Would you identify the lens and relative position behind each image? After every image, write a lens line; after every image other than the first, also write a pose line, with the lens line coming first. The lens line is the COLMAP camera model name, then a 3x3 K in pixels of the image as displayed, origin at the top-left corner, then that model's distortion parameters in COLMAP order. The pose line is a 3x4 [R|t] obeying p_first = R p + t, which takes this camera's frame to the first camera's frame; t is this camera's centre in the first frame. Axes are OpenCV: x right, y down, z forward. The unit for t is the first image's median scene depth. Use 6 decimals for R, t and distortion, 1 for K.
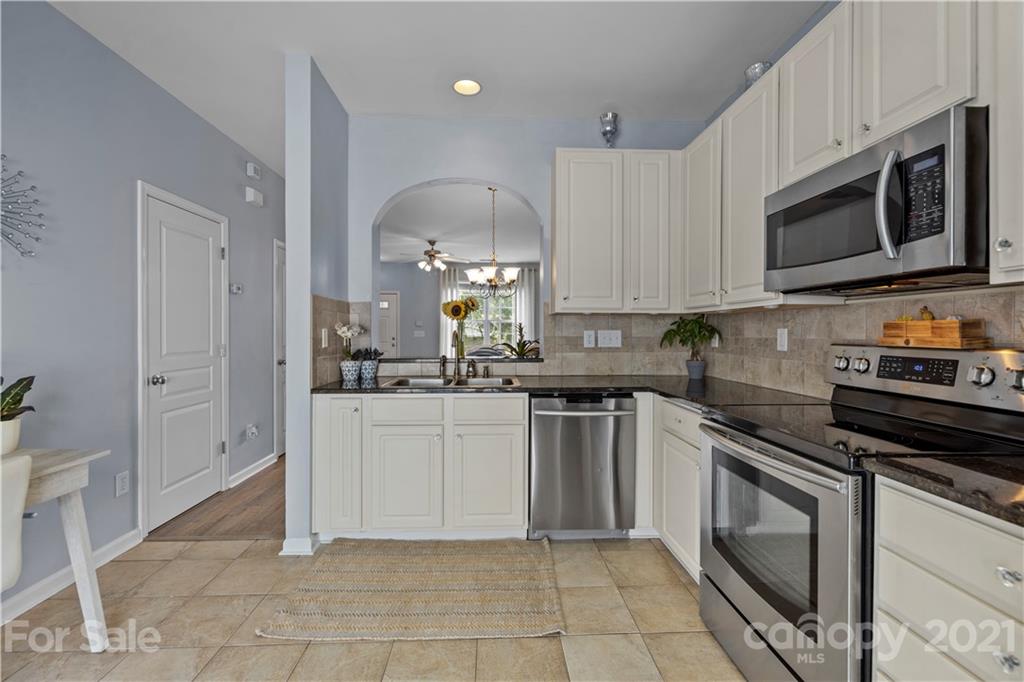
lens RADIAL K [[432.8, 0, 509.9], [0, 432.8, 334.7], [0, 0, 1]] dist [0.000273, 0.001252]
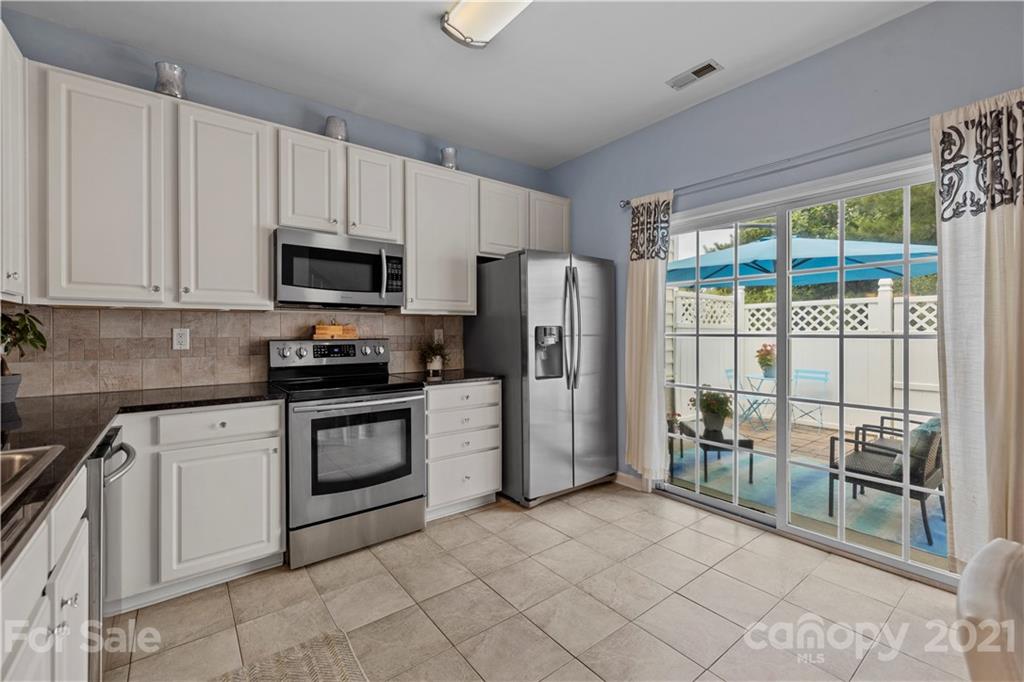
lens RADIAL K [[432.8, 0, 511.6], [0, 432.8, 333.8], [0, 0, 1]] dist [0.000273, 0.001252]
pose [[-0.576259, -0.002698, 0.817262, -0.713393], [0.007898, 0.999929, 0.008871, -0.004324], [-0.817229, 0.011567, -0.576198, 0.960224]]
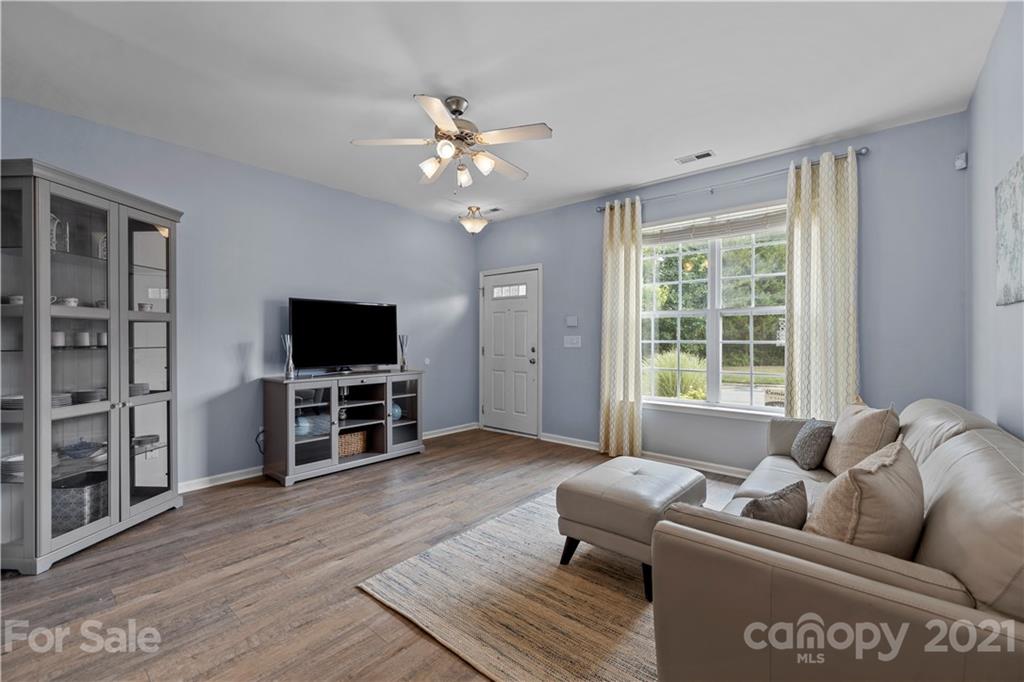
lens RADIAL K [[432.8, 0, 510.3], [0, 432.8, 338.7], [0, 0, 1]] dist [0.000273, 0.001252]
pose [[0.734784, 0.002910, -0.678295, 0.350761], [-0.005534, 0.999983, -0.001705, -0.016189], [0.678279, 0.005007, 0.734788, 2.275162]]
